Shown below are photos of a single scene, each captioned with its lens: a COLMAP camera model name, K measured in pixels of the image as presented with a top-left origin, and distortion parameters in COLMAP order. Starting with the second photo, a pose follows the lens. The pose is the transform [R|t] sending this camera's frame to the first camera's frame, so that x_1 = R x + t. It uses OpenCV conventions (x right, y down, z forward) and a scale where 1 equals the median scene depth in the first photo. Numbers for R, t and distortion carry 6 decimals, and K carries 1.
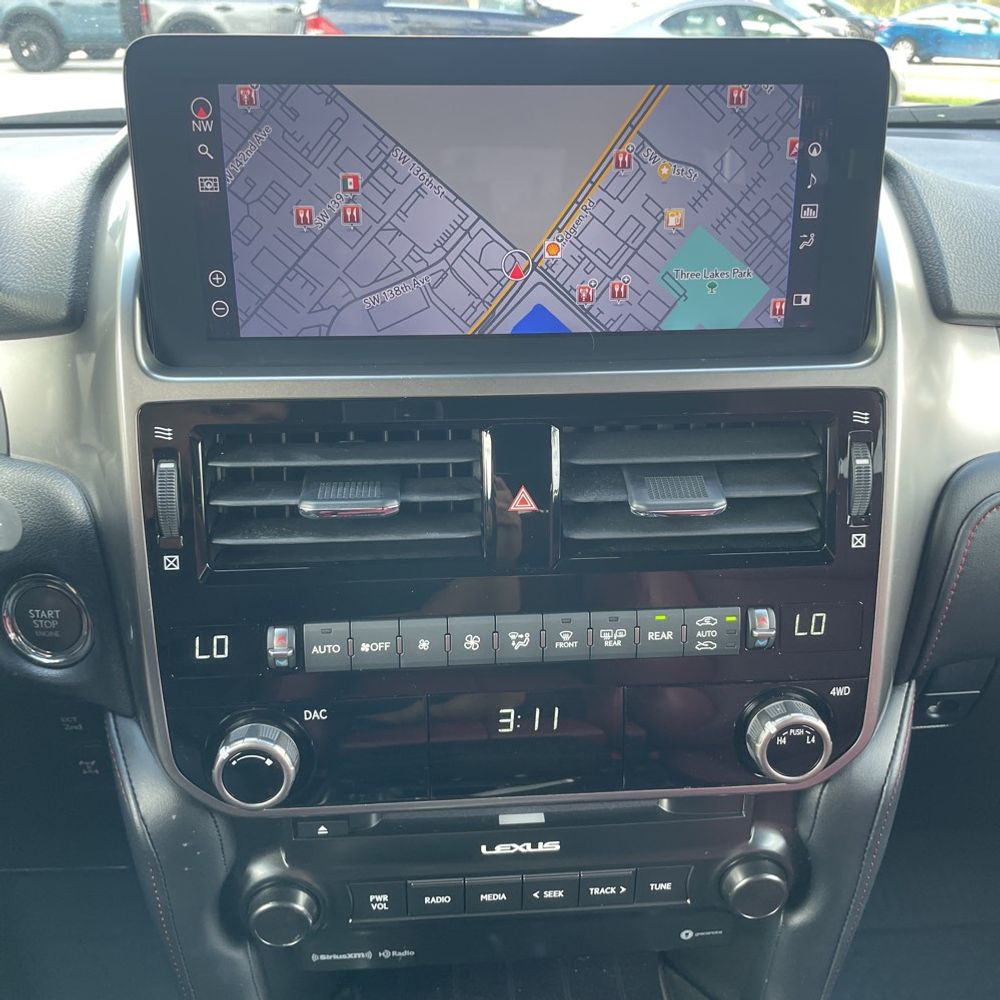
lens RADIAL K [[1029.8, 0, 500.1], [0, 1029.8, 475.3], [0, 0, 1]] dist [0.080631, -0.175483]
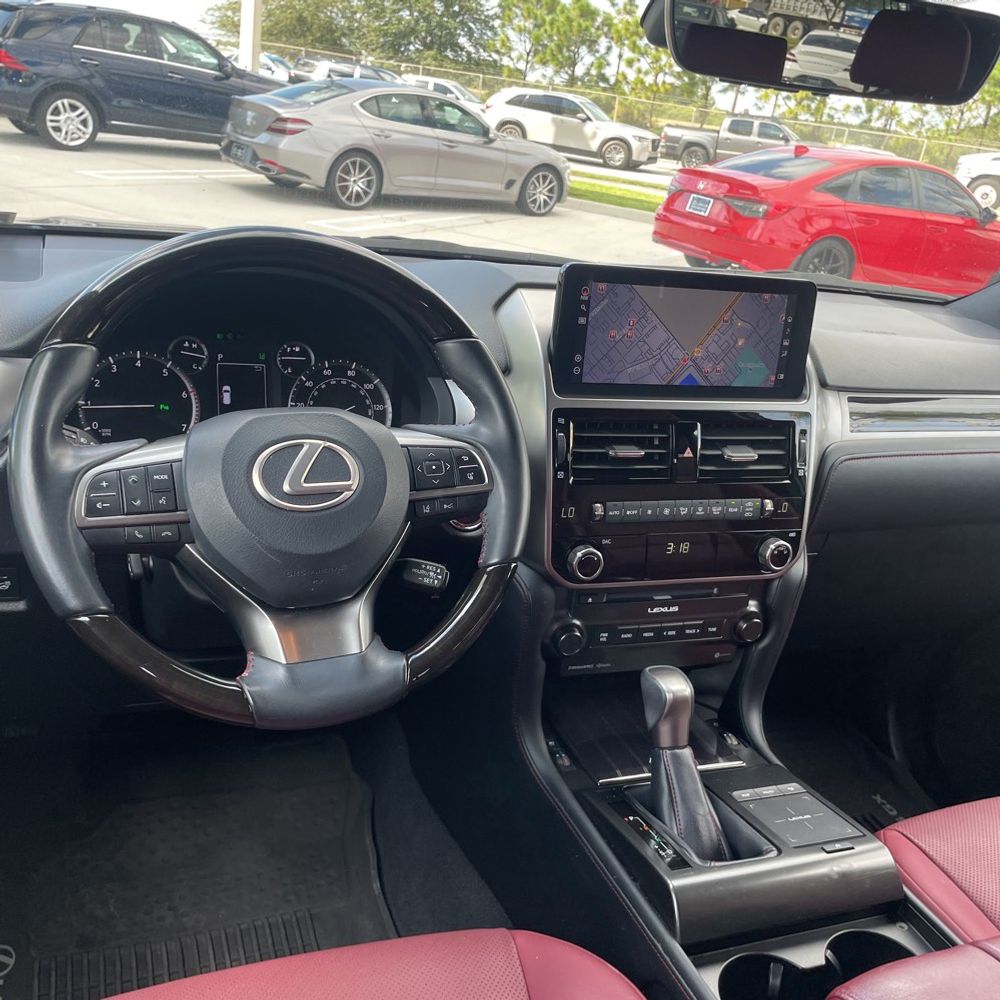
lens RADIAL K [[1024.5, 0, 500.0], [0, 1024.5, 500.0], [0, 0, 1]] dist [0.061591, -0.082107]
pose [[0.951394, 0.006851, 0.307899, -1.143921], [0.003182, 0.999481, -0.032071, 0.211308], [-0.307958, 0.031492, 0.950878, -1.175983]]
